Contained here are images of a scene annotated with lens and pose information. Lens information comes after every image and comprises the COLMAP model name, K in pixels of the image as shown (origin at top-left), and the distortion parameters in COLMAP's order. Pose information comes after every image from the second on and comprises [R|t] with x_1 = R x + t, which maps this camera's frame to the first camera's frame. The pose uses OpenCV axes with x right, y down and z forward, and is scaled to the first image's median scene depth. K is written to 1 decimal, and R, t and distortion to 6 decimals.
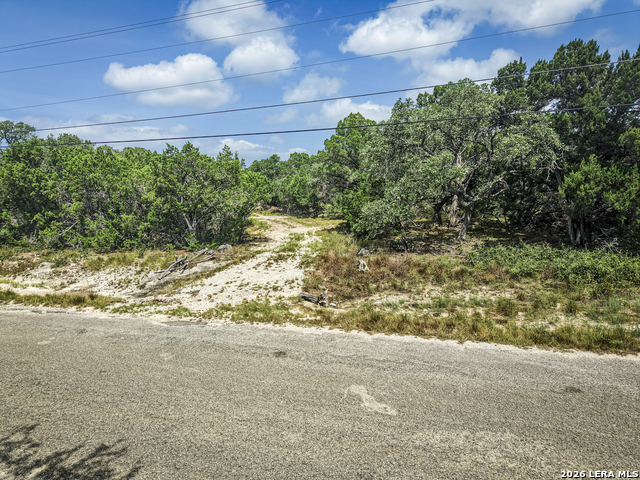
lens RADIAL K [[426.2, 0, 322.8], [0, 426.2, 240.8], [0, 0, 1]] dist [0.049964, -0.045753]
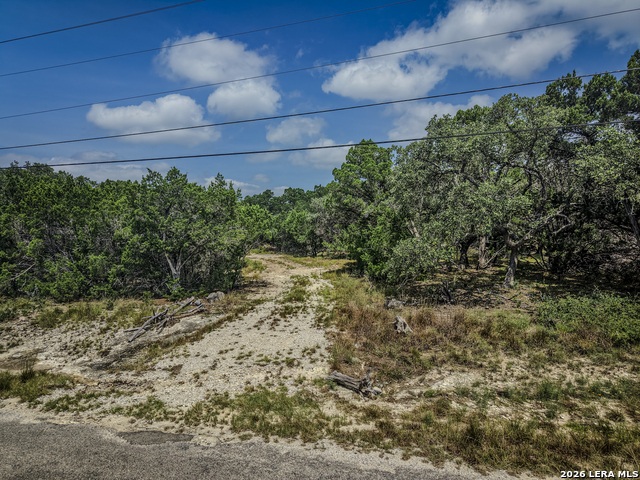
lens RADIAL K [[426.2, 0, 322.8], [0, 426.2, 240.8], [0, 0, 1]] dist [0.049964, -0.045753]
pose [[0.999560, 0.002576, 0.029562, -0.059289], [0.000004, 0.996215, -0.086924, -0.020285], [-0.029674, 0.086885, 0.995776, 0.207032]]
